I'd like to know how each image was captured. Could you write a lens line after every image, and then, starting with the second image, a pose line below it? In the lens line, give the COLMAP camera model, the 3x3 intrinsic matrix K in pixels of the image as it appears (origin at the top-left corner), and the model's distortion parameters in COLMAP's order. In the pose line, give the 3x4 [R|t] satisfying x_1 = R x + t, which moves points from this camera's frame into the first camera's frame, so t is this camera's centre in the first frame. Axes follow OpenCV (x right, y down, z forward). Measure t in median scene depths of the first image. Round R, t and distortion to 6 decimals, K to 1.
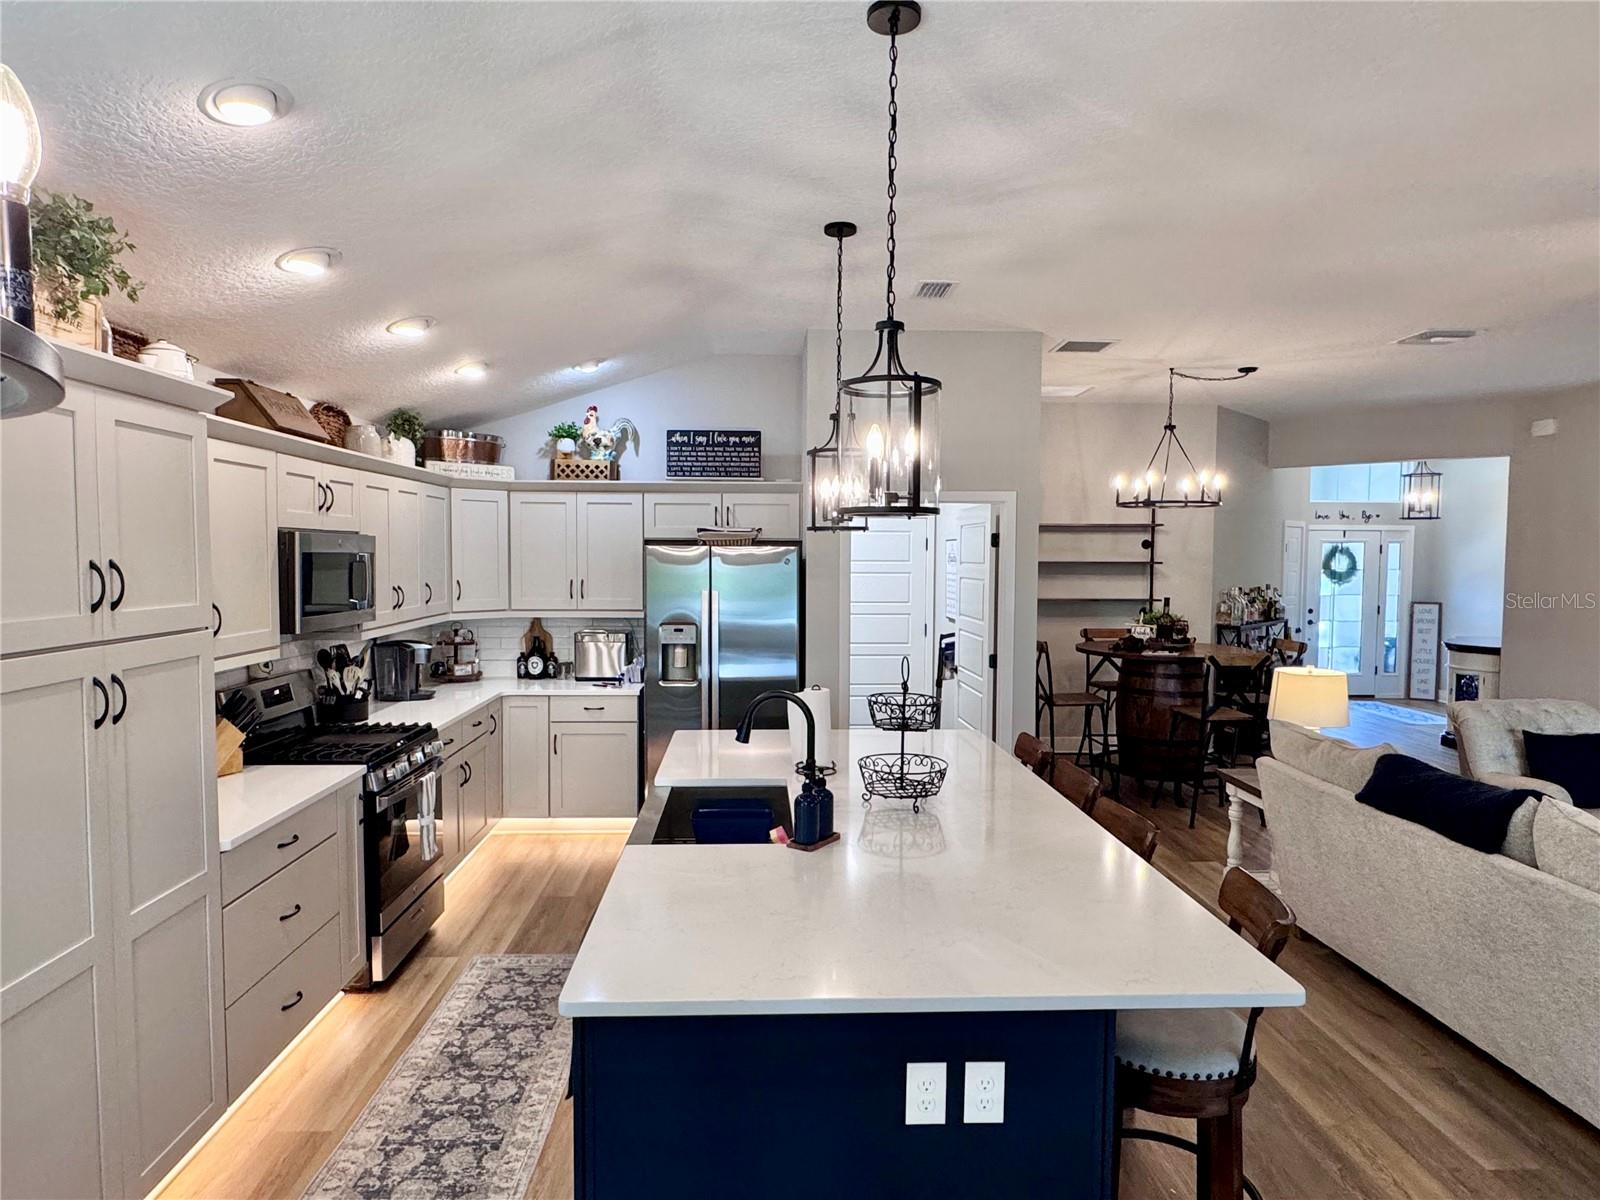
lens RADIAL K [[951.7, 0, 800.0], [0, 951.7, 600.0], [0, 0, 1]] dist [-0.008591, 0.001186]
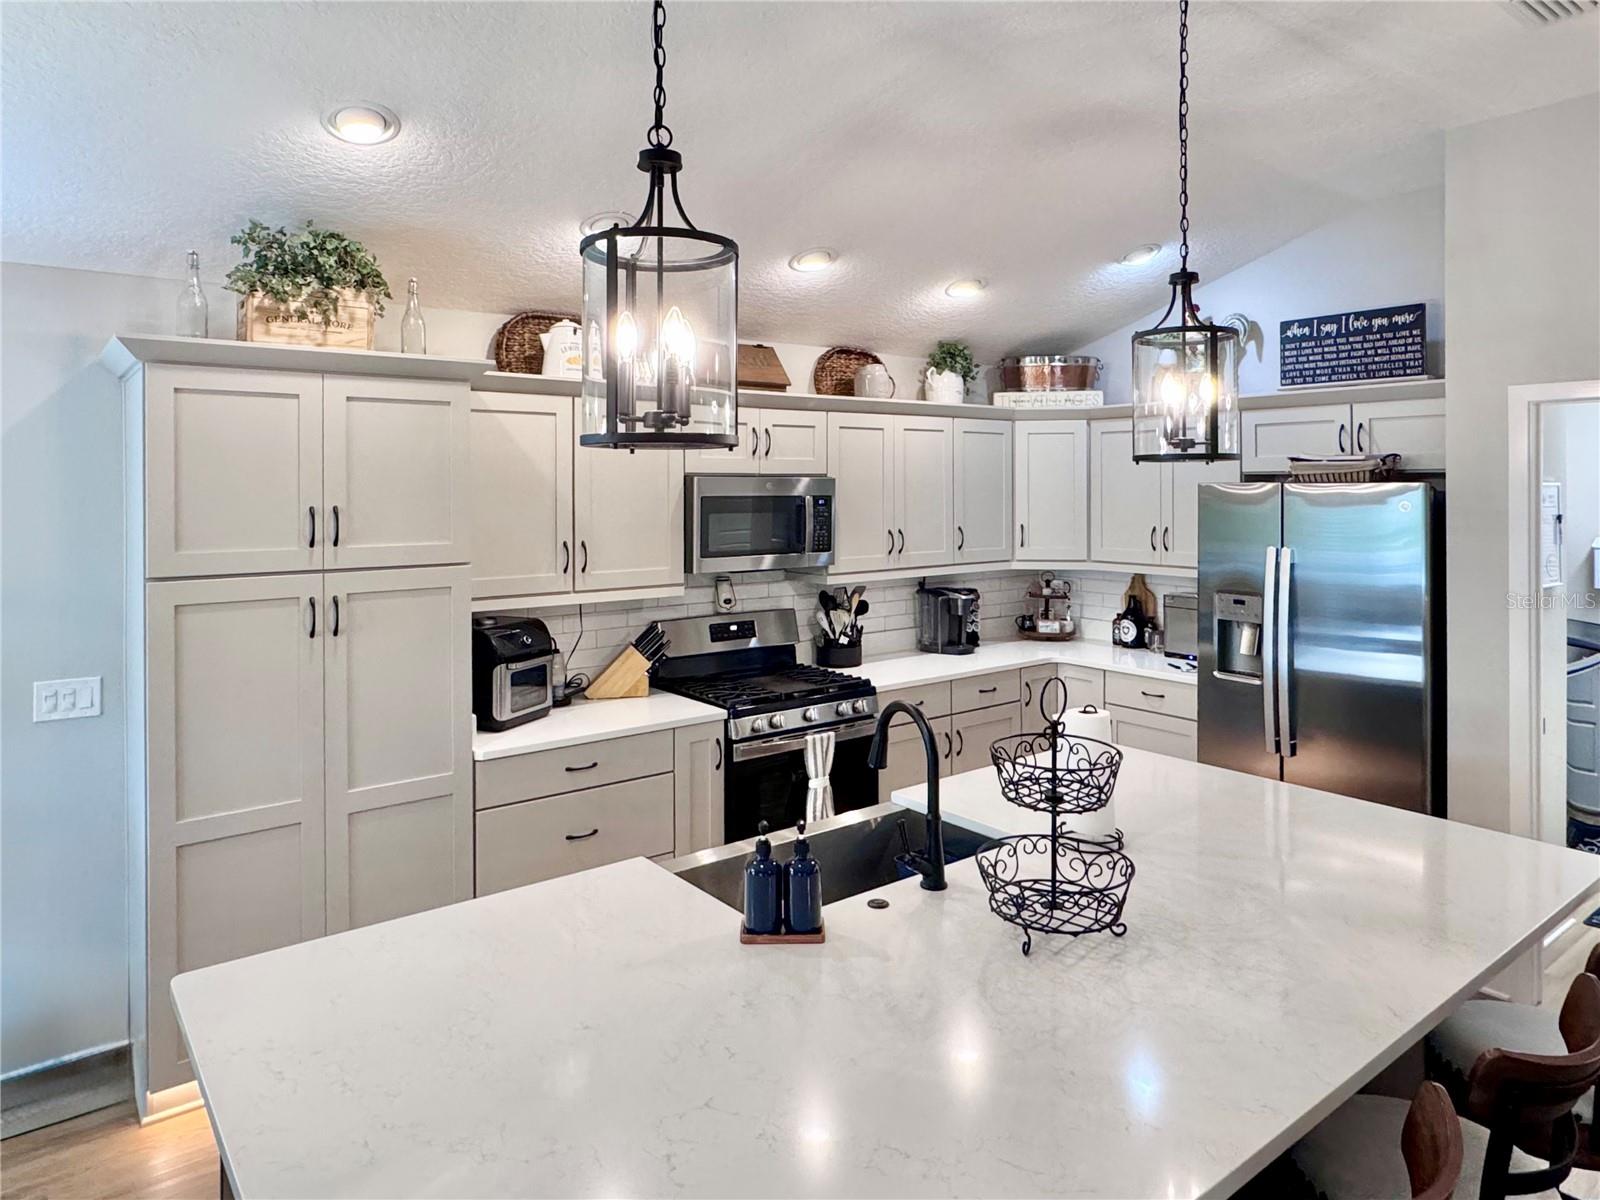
lens RADIAL K [[1016.2, 0, 786.6], [0, 1016.2, 488.8], [0, 0, 1]] dist [-0.003617, -0.000729]
pose [[0.573586, -0.005262, -0.819129, 0.276505], [-0.034332, 0.998946, -0.030457, -0.016776], [0.818426, 0.045593, 0.572801, 0.264932]]
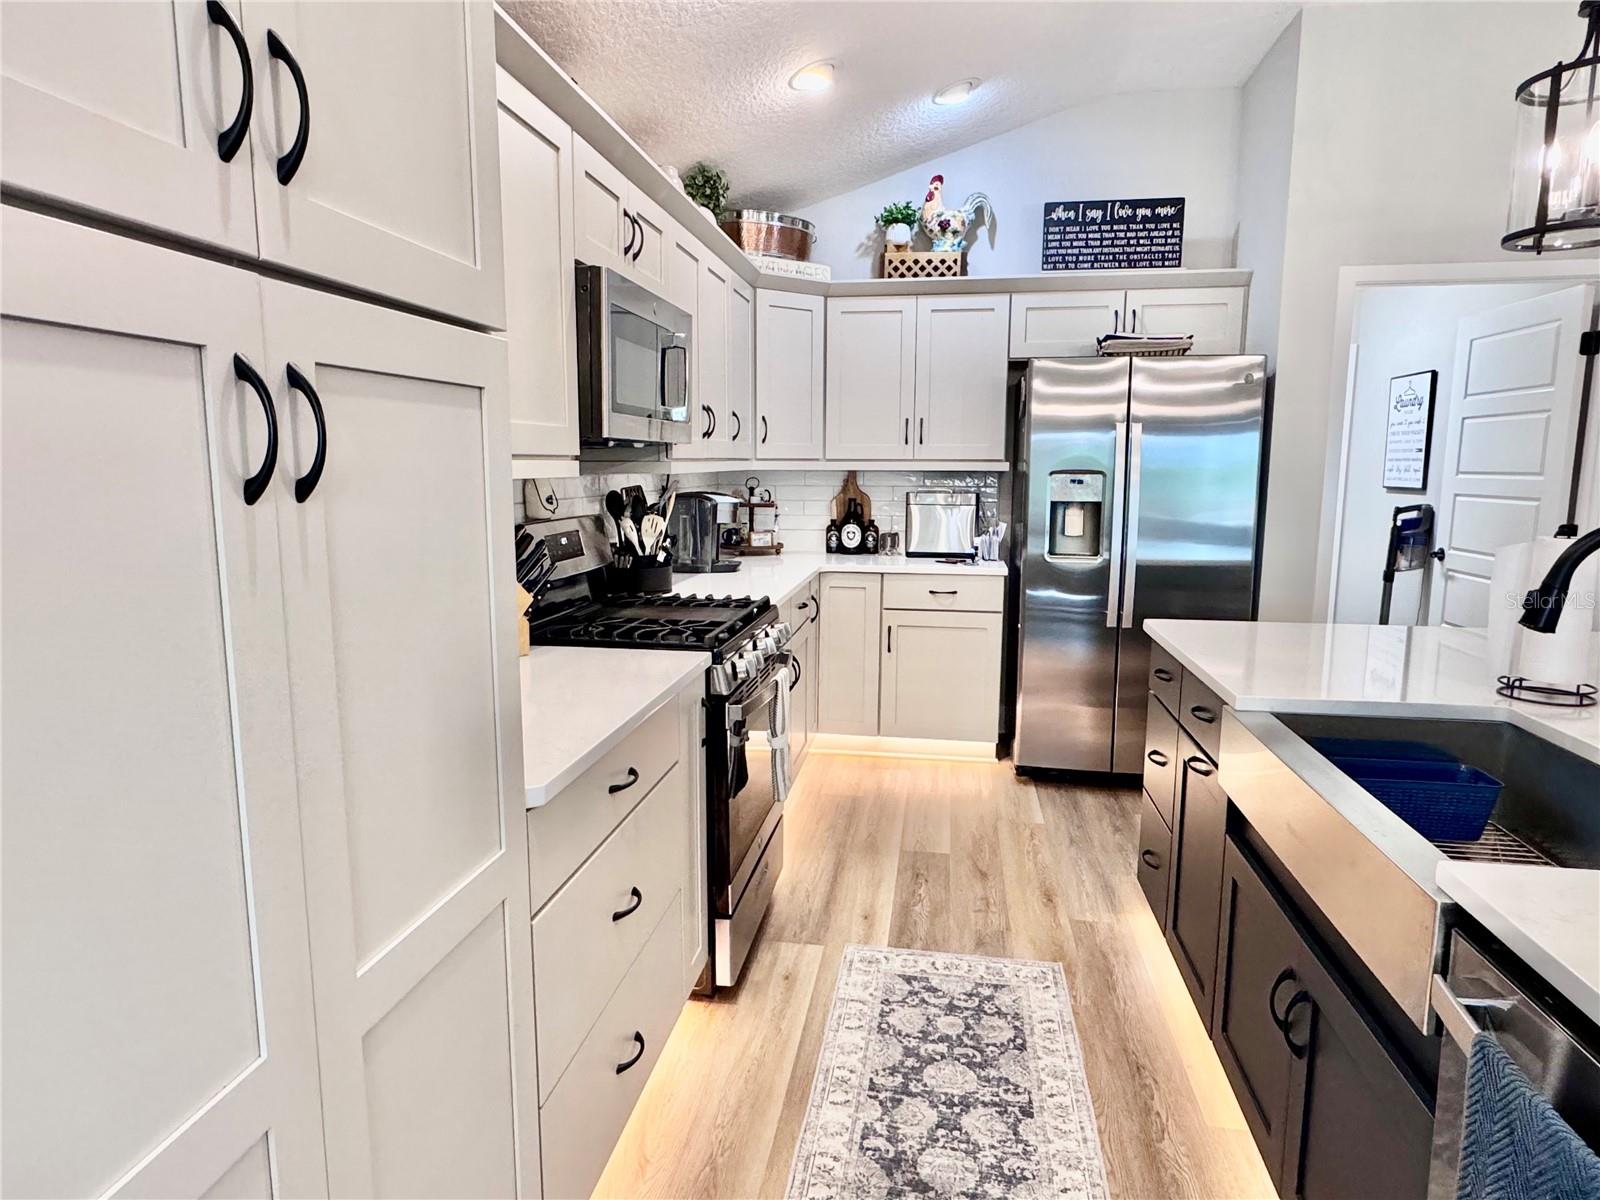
lens RADIAL K [[949.6, 0, 800.0], [0, 949.6, 600.0], [0, 0, 1]] dist [-0.004767, 0.000049]
pose [[0.979824, 0.027754, -0.197928, -0.172346], [-0.009078, 0.995469, 0.094647, 0.049829], [0.199658, -0.090941, 0.975636, 0.255383]]
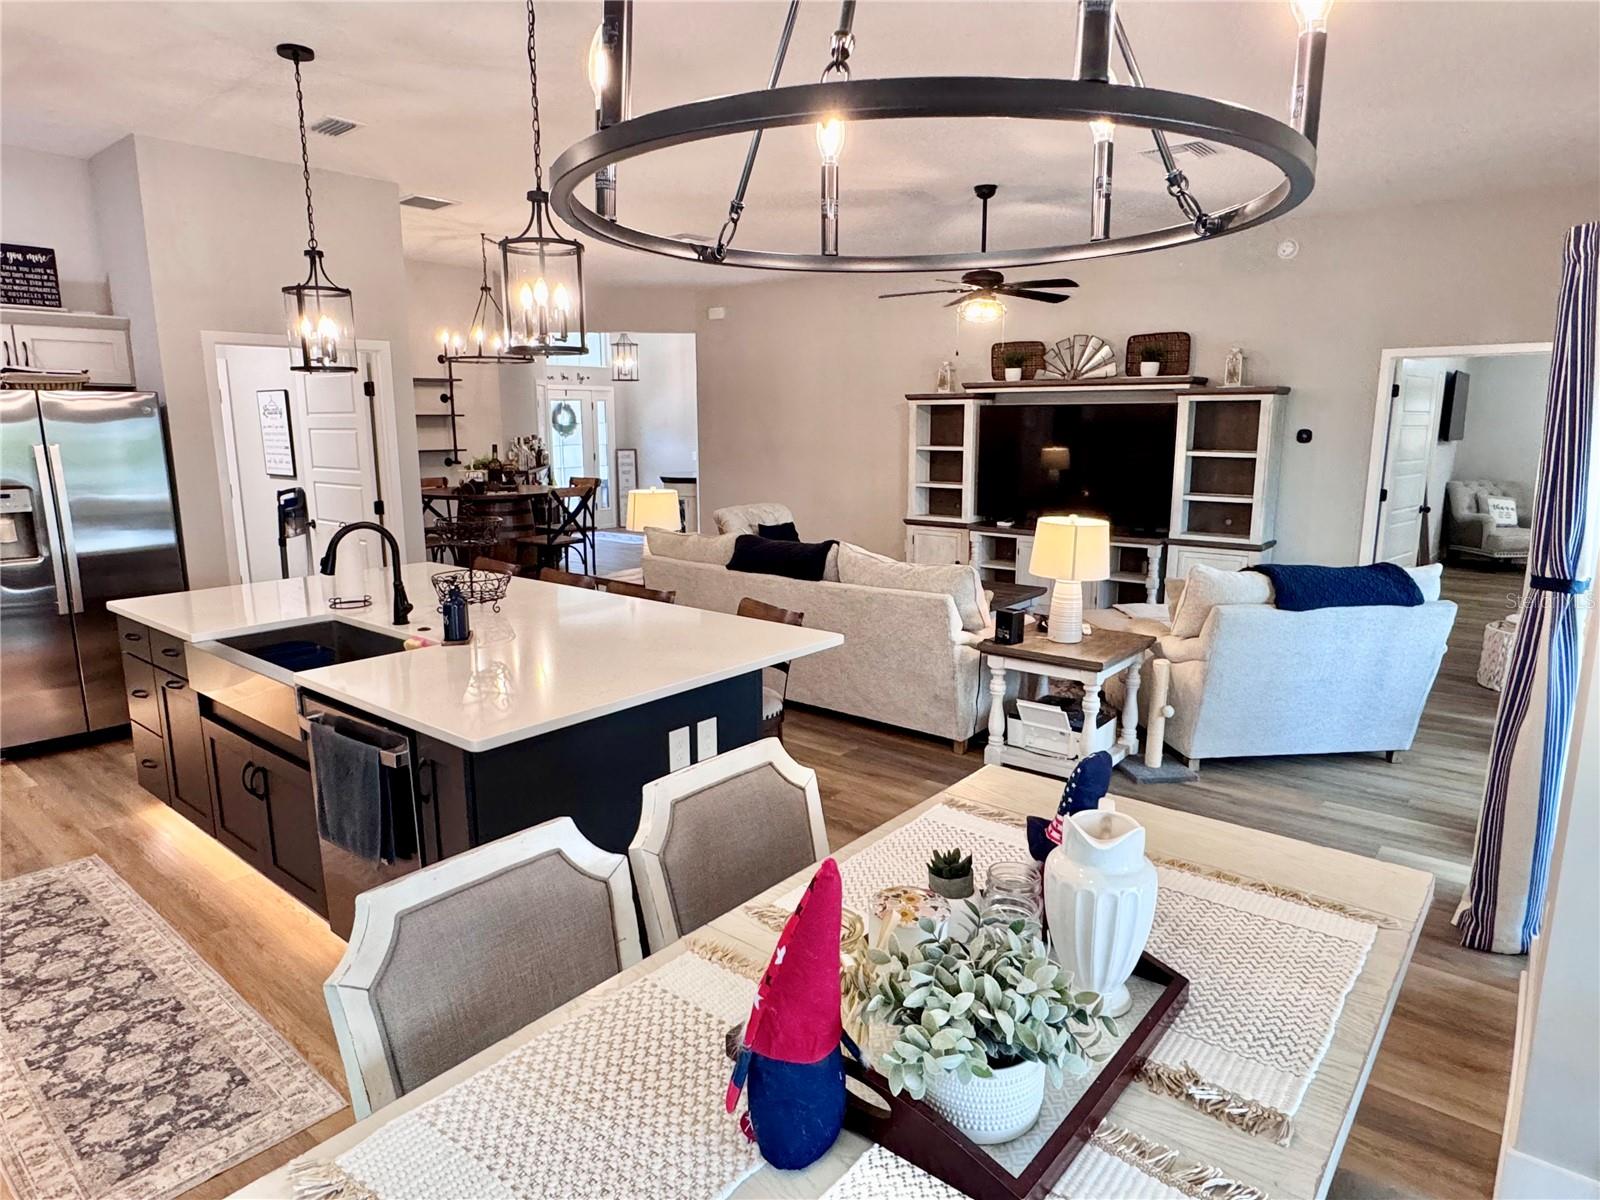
lens RADIAL K [[951.7, 0, 800.0], [0, 951.7, 600.0], [0, 0, 1]] dist [-0.008591, 0.001186]
pose [[0.666390, -0.145869, 0.731195, -0.255965], [0.042187, 0.986482, 0.158349, 0.018324], [-0.744409, -0.074675, 0.663535, -0.038583]]
